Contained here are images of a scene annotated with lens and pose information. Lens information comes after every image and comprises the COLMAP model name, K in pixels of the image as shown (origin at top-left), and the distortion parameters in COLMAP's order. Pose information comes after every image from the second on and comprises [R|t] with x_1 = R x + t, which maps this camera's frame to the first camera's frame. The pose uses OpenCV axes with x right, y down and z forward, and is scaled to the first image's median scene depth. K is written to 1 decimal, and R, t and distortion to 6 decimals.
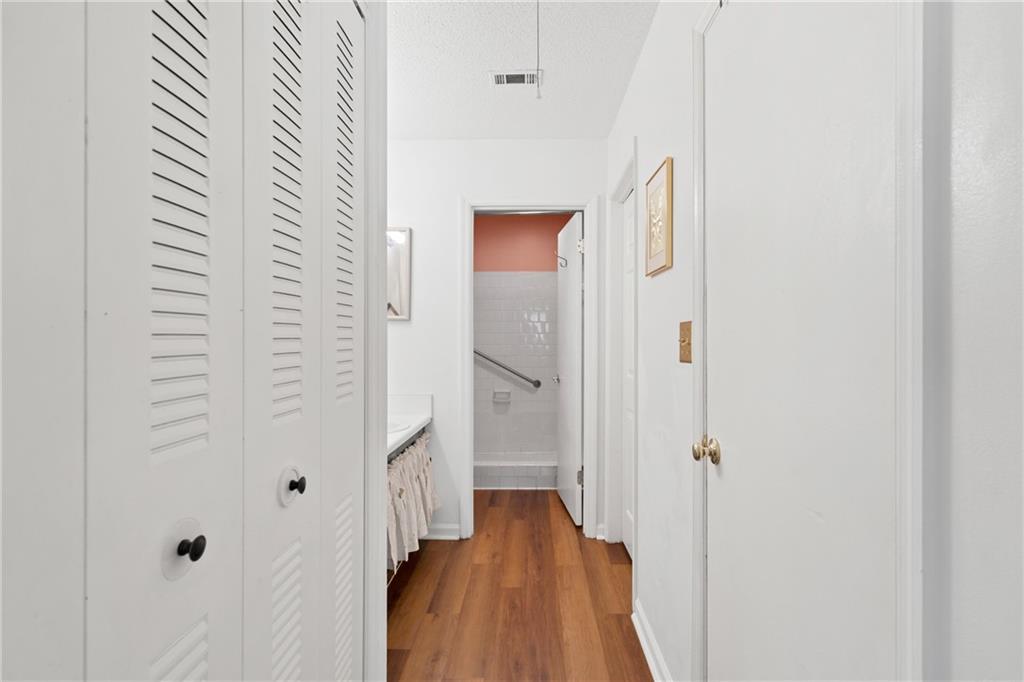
lens RADIAL K [[489.3, 0, 514.7], [0, 489.3, 340.7], [0, 0, 1]] dist [0.003313, -0.000378]
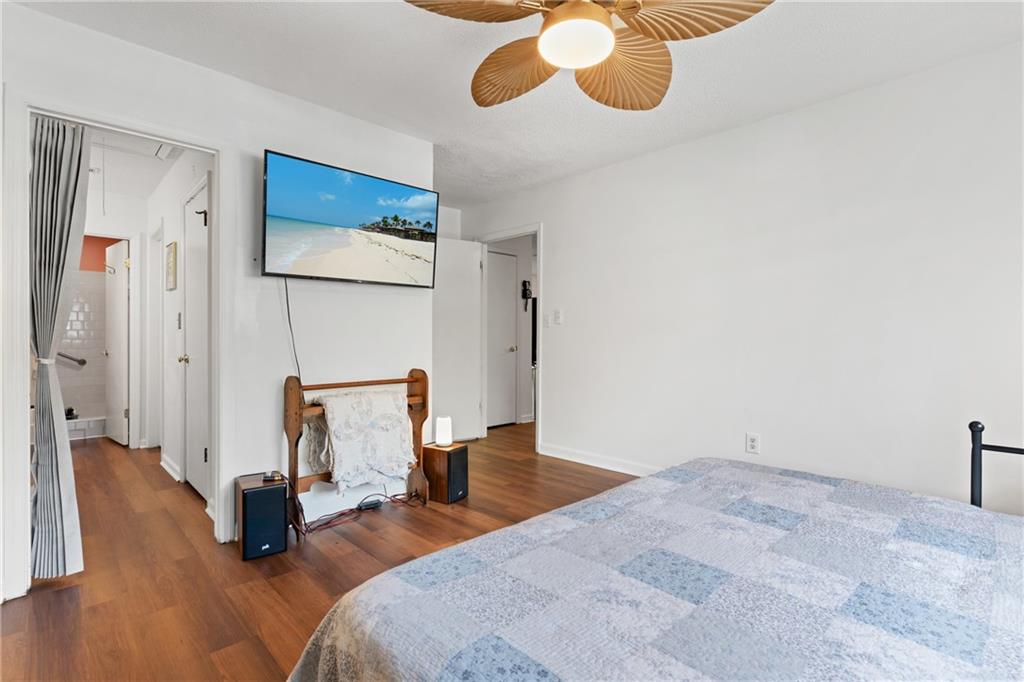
lens RADIAL K [[489.3, 0, 512.2], [0, 489.3, 339.8], [0, 0, 1]] dist [0.003313, -0.000378]
pose [[0.696425, -0.002467, 0.717625, -0.112984], [0.001615, 0.999997, 0.001871, 0.041563], [-0.717627, -0.000145, 0.696427, -0.834577]]
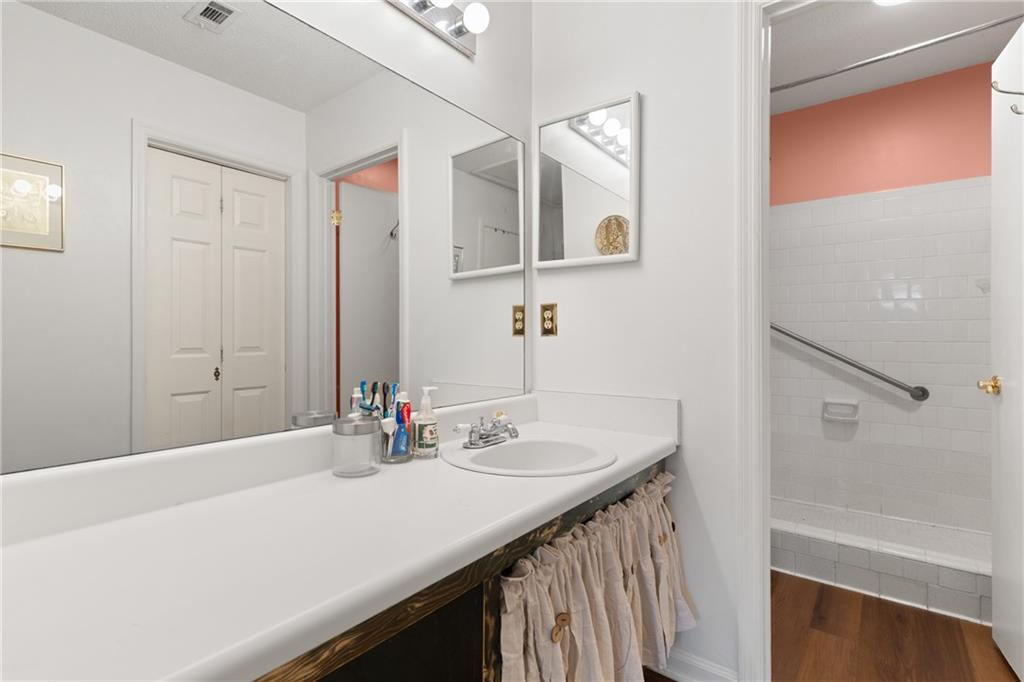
lens RADIAL K [[489.3, 0, 503.8], [0, 489.3, 332.0], [0, 0, 1]] dist [0.003313, -0.000378]
pose [[0.810908, -0.002723, -0.585167, -0.012563], [-0.003620, 0.999947, -0.009668, 0.035655], [0.585163, 0.009958, 0.810855, 0.384554]]
